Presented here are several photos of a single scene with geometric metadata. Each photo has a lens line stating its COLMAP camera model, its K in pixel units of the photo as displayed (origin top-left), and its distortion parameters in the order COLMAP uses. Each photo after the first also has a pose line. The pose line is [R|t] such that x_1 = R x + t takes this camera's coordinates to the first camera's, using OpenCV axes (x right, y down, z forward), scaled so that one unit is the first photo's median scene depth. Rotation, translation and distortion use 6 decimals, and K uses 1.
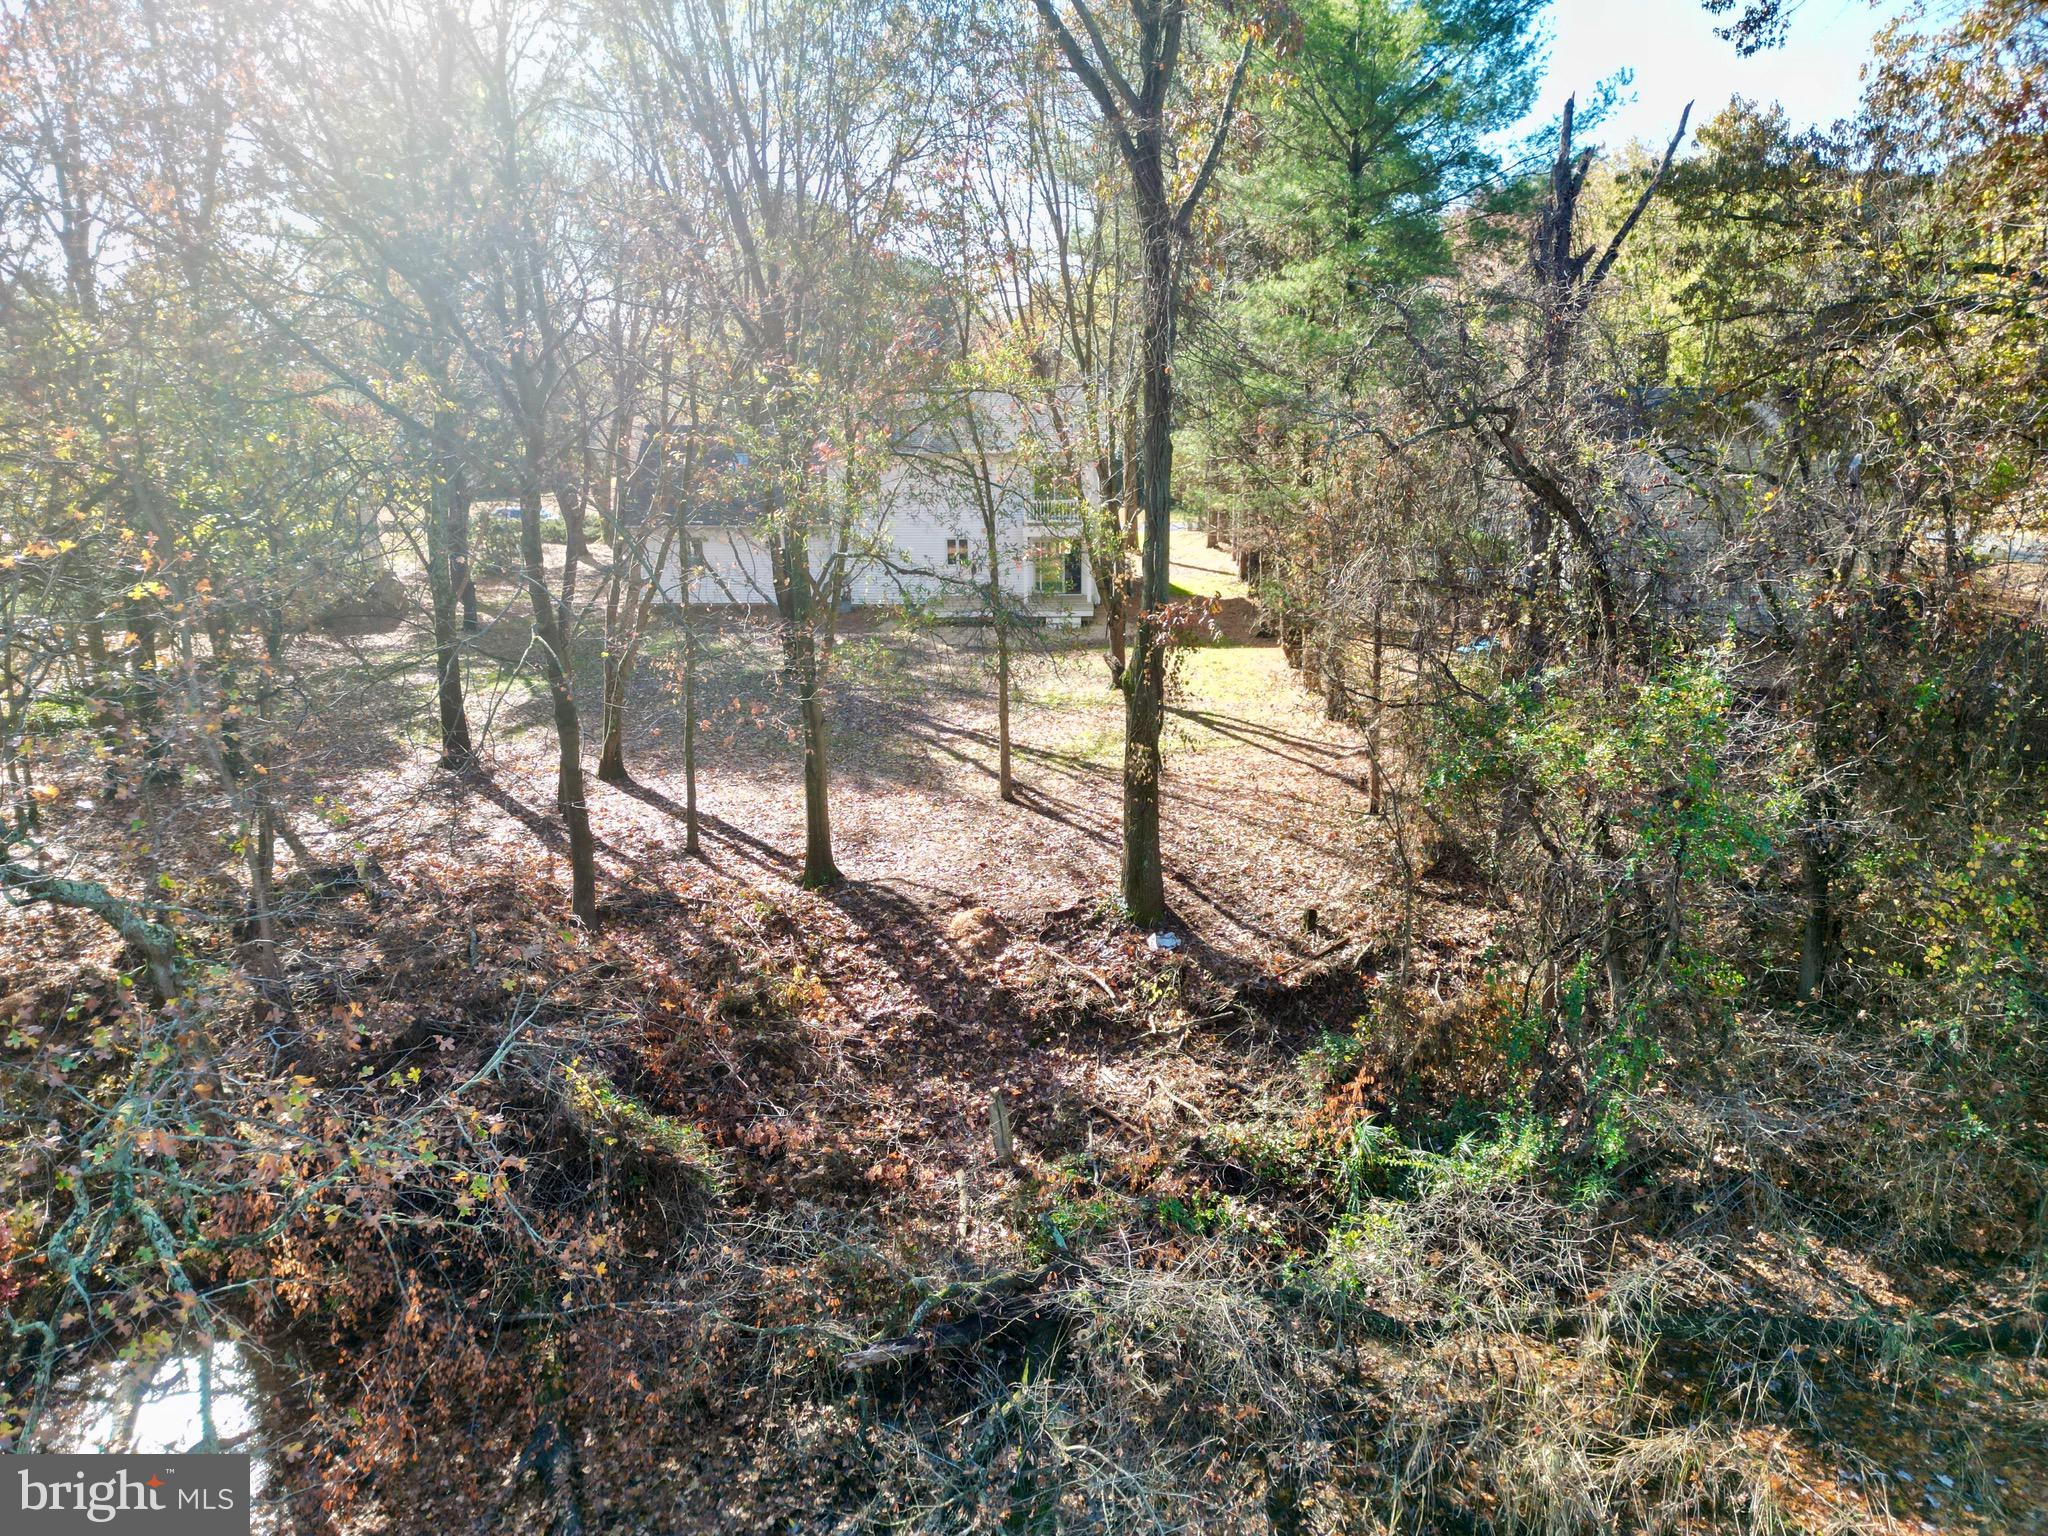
lens RADIAL K [[1431.9, 0, 1031.7], [0, 1431.9, 764.9], [0, 0, 1]] dist [0.073434, -0.069079]
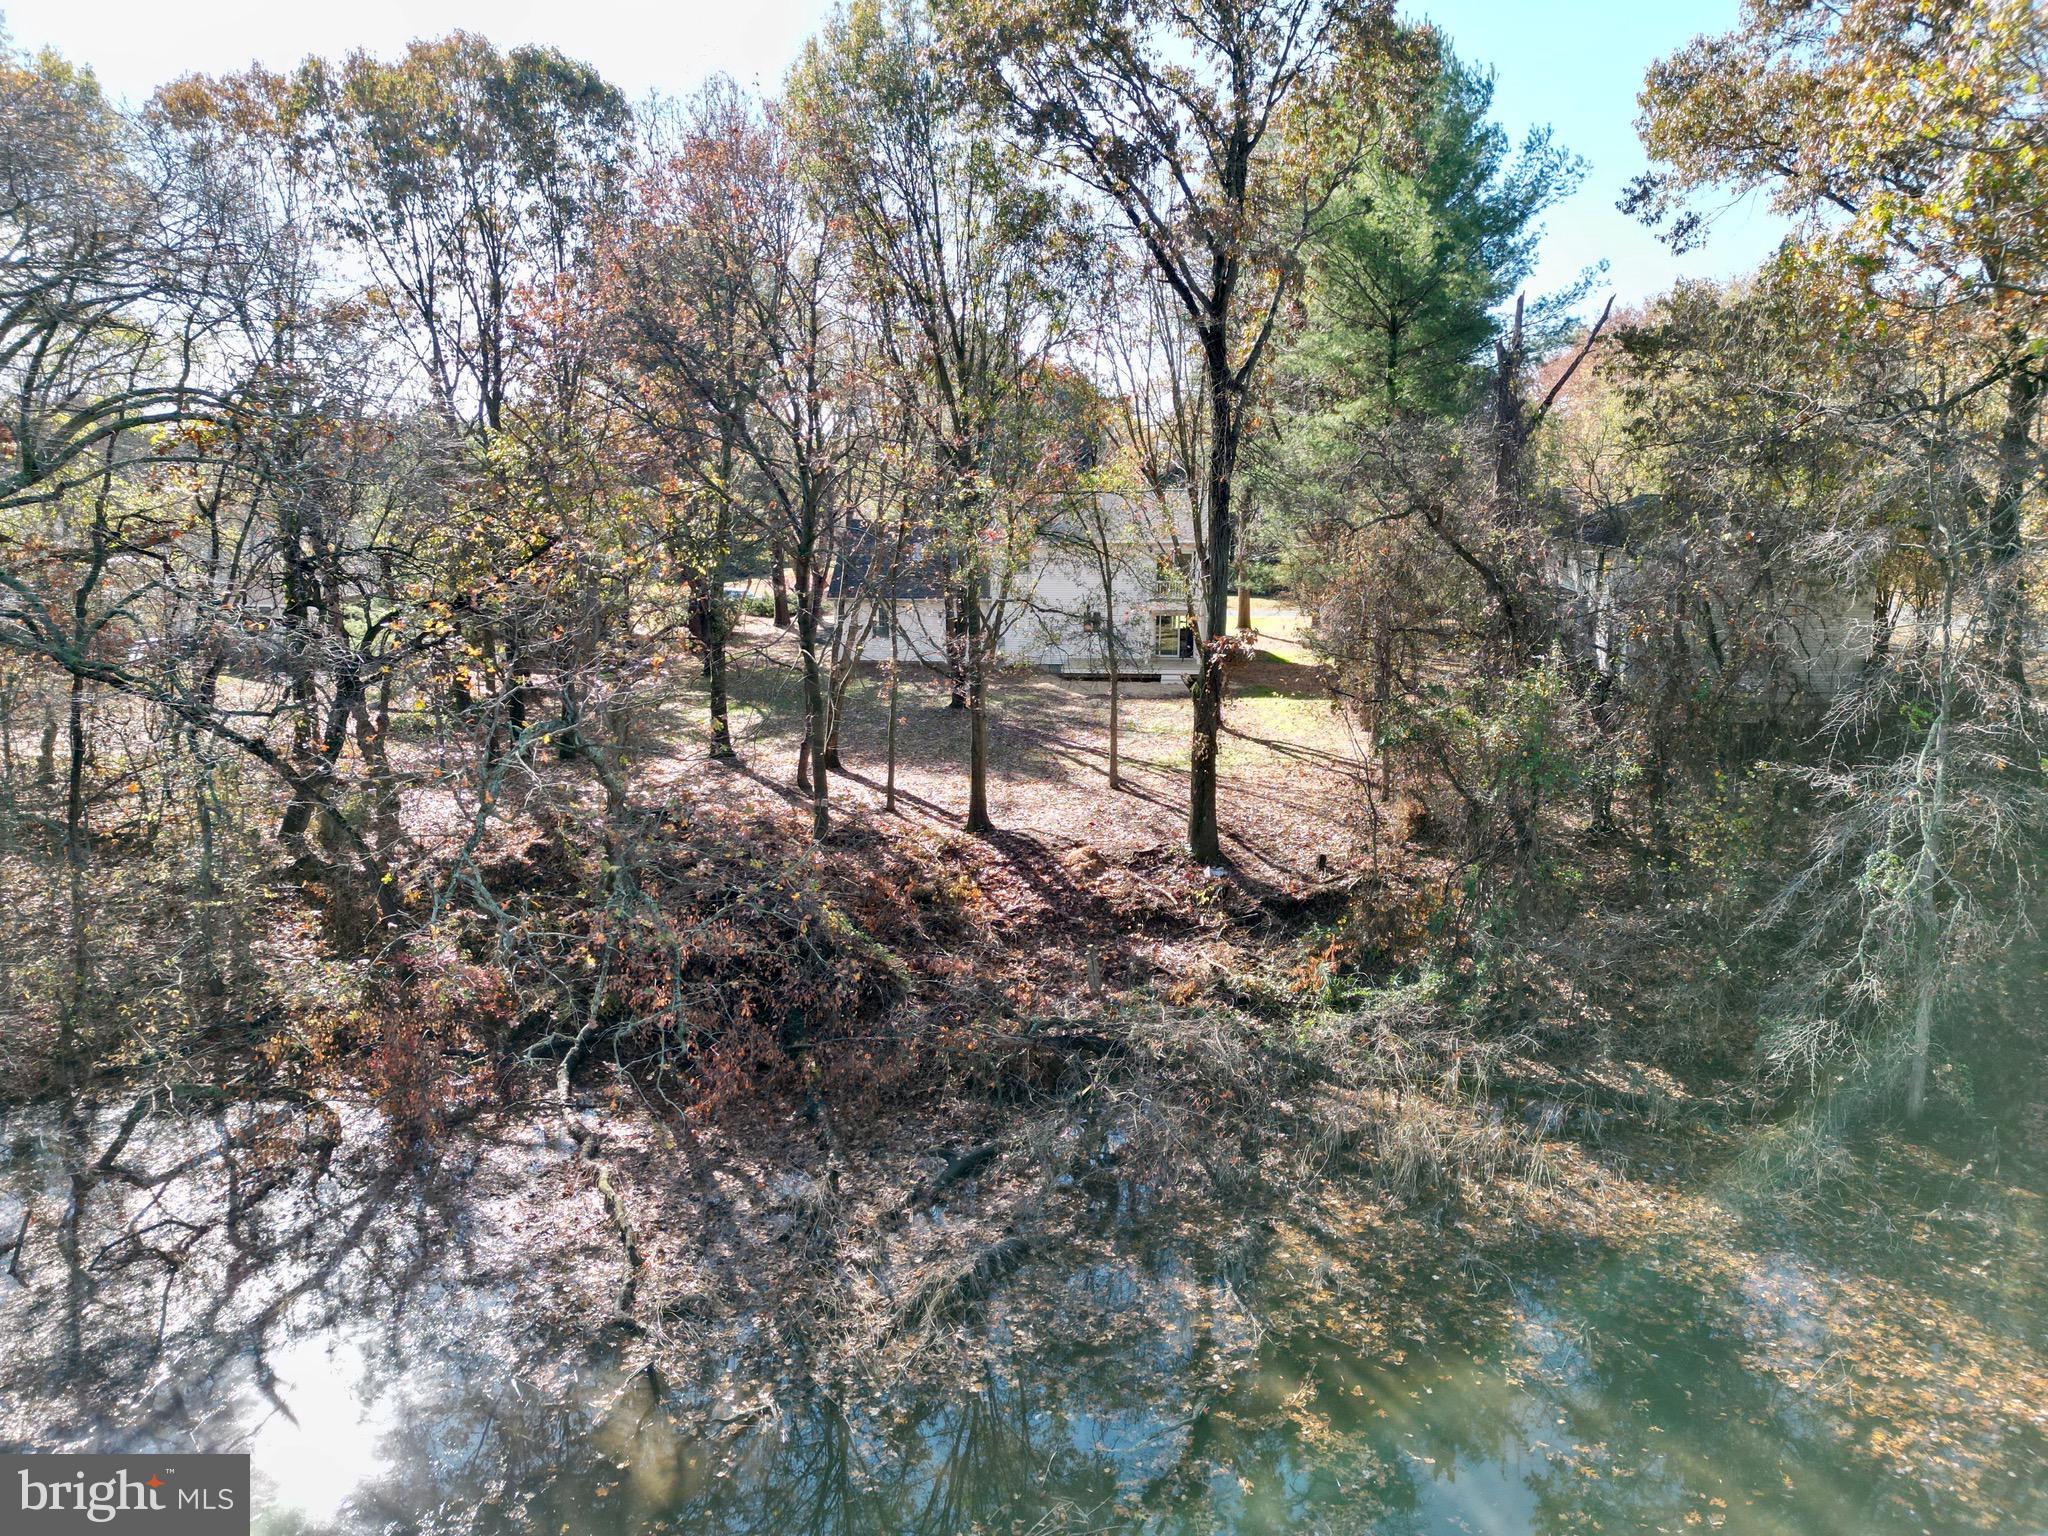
lens RADIAL K [[1431.9, 0, 1023.6], [0, 1431.9, 770.0], [0, 0, 1]] dist [0.073434, -0.069079]
pose [[0.993818, 0.030240, -0.106821, 0.054069], [-0.037228, 0.997253, -0.064040, 0.124479], [0.104591, 0.067621, 0.992214, -0.462415]]
